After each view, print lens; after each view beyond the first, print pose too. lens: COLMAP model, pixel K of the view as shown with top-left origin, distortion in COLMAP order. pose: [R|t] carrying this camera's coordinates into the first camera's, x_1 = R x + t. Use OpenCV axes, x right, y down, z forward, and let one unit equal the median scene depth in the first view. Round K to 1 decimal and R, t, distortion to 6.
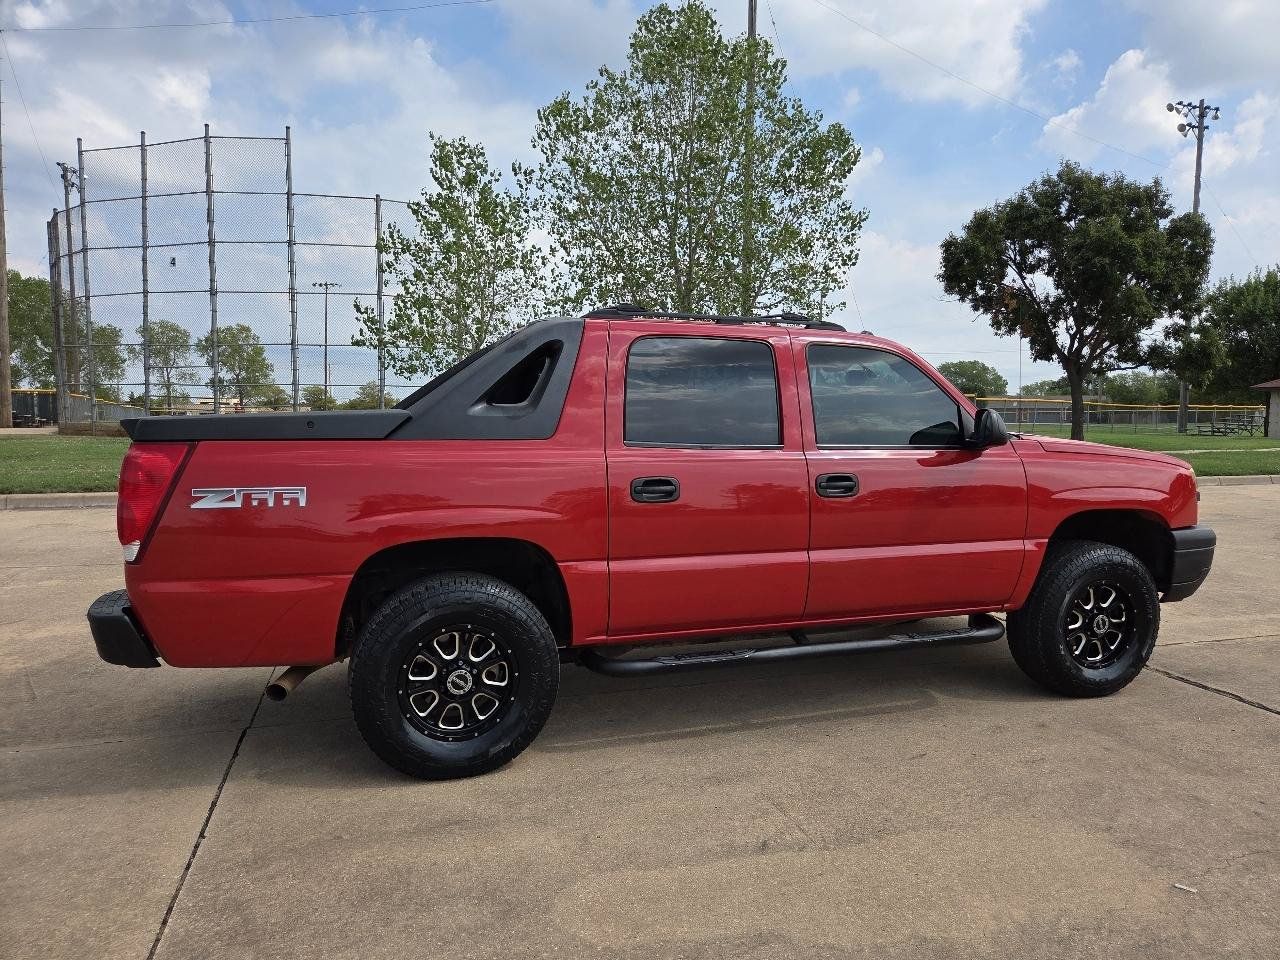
lens RADIAL K [[856.7, 0, 642.8], [0, 856.7, 489.1], [0, 0, 1]] dist [0.059697, -0.053243]
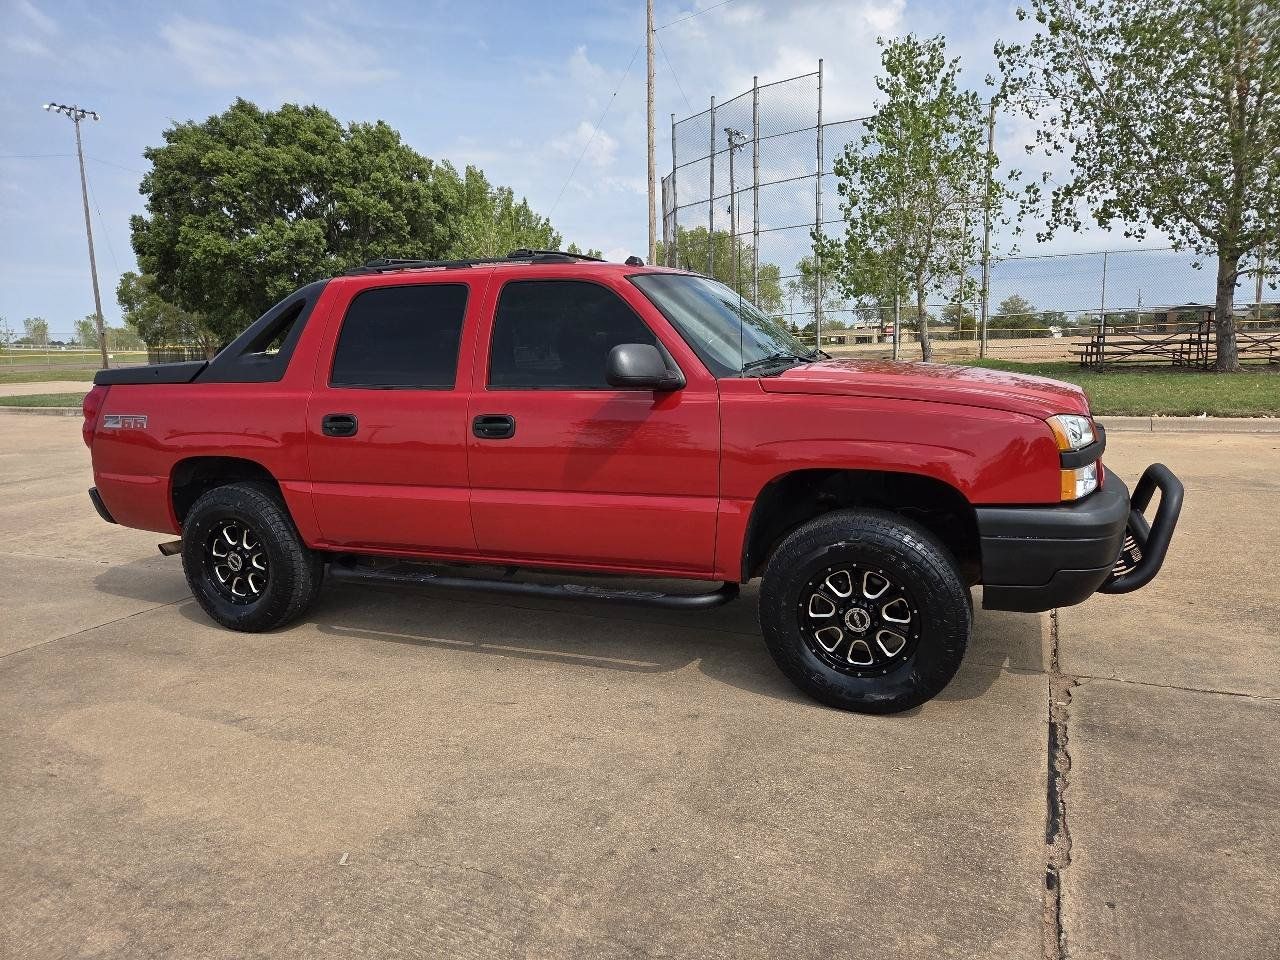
lens RADIAL K [[856.7, 0, 632.8], [0, 856.7, 484.9], [0, 0, 1]] dist [0.059697, -0.053243]
pose [[0.741242, 0.078112, -0.666677, 0.492770], [-0.019823, 0.995320, 0.094578, -0.016693], [0.670945, -0.056889, 0.739322, 0.177669]]
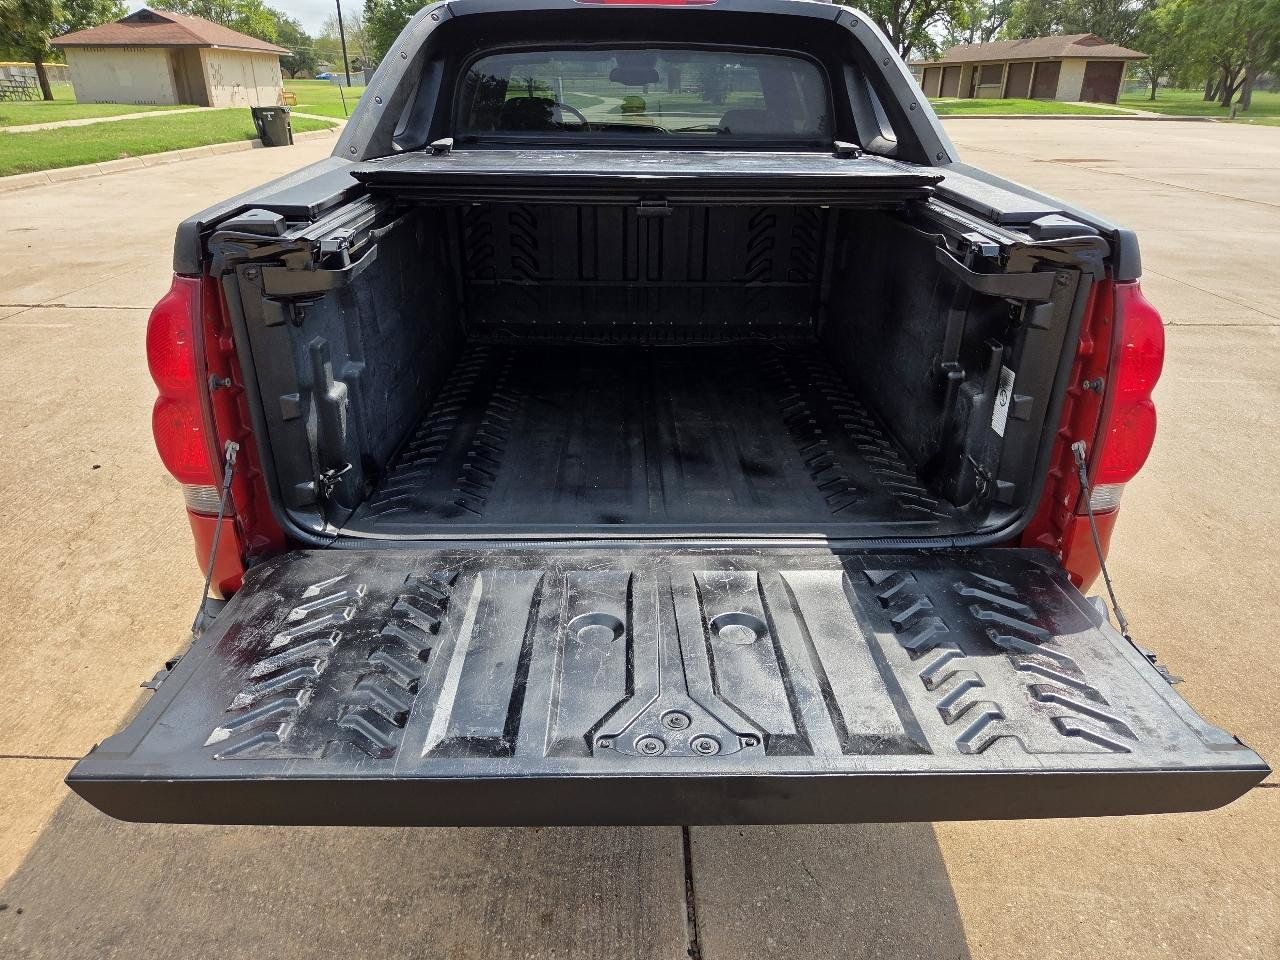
lens RADIAL K [[856.7, 0, 639.4], [0, 856.7, 481.3], [0, 0, 1]] dist [0.059697, -0.053243]
pose [[0.302628, -0.404449, 0.863040, -0.437678], [0.077652, 0.912952, 0.400611, -0.065021], [-0.949940, -0.054219, 0.307691, 0.429280]]
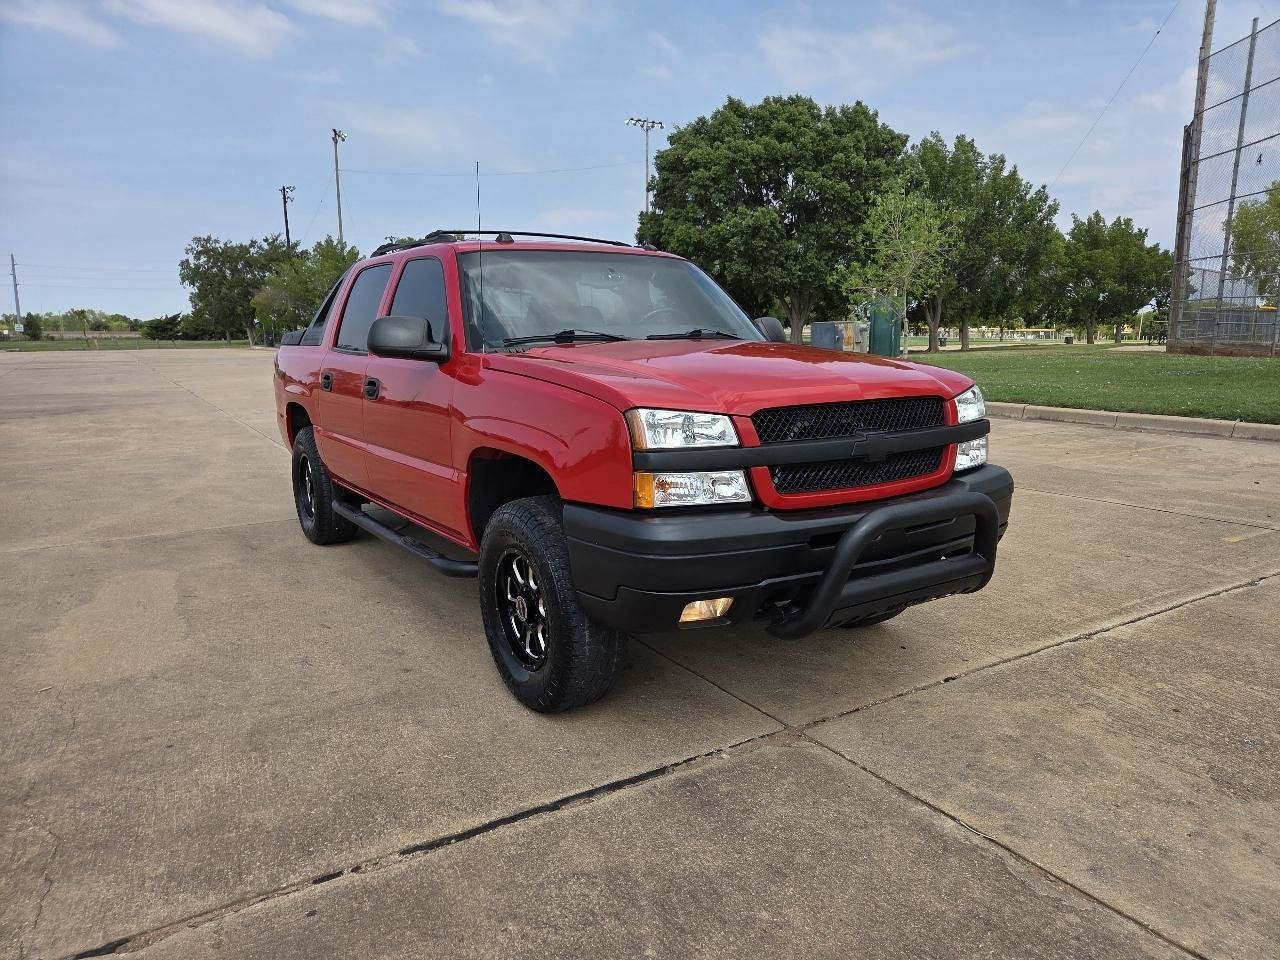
lens RADIAL K [[856.7, 0, 647.0], [0, 856.7, 484.6], [0, 0, 1]] dist [0.059697, -0.053243]
pose [[0.257026, 0.156080, -0.953717, 0.692230], [-0.072024, 0.987221, 0.142152, -0.032814], [0.963717, 0.032154, 0.264983, 0.509842]]
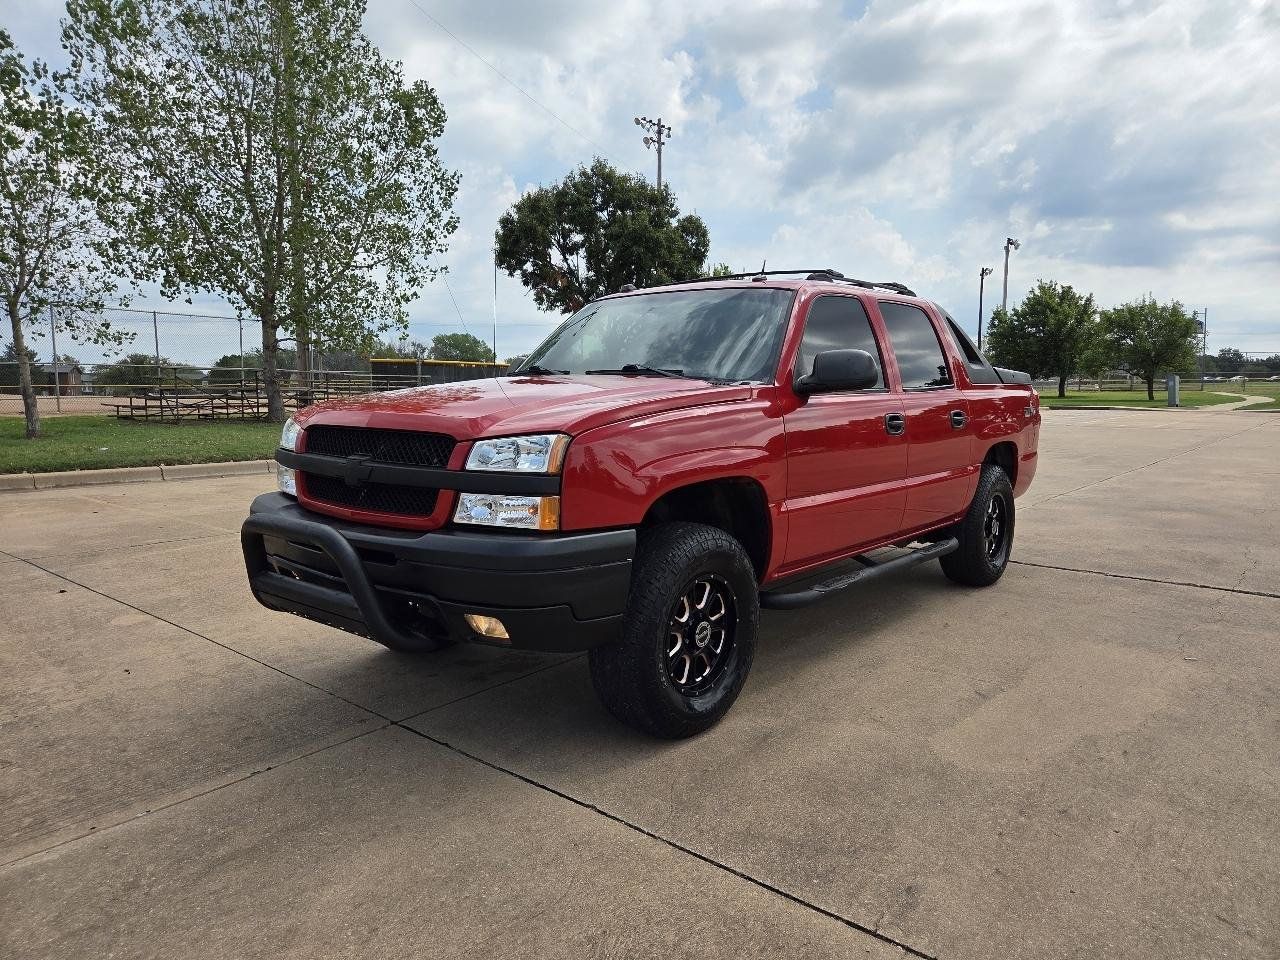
lens RADIAL K [[856.7, 0, 641.7], [0, 856.7, 480.5], [0, 0, 1]] dist [0.059697, -0.053243]
pose [[0.839493, -0.066764, 0.539253, -0.347170], [0.054106, 0.997762, 0.039301, 0.007466], [-0.540669, -0.003816, 0.841227, 0.072746]]
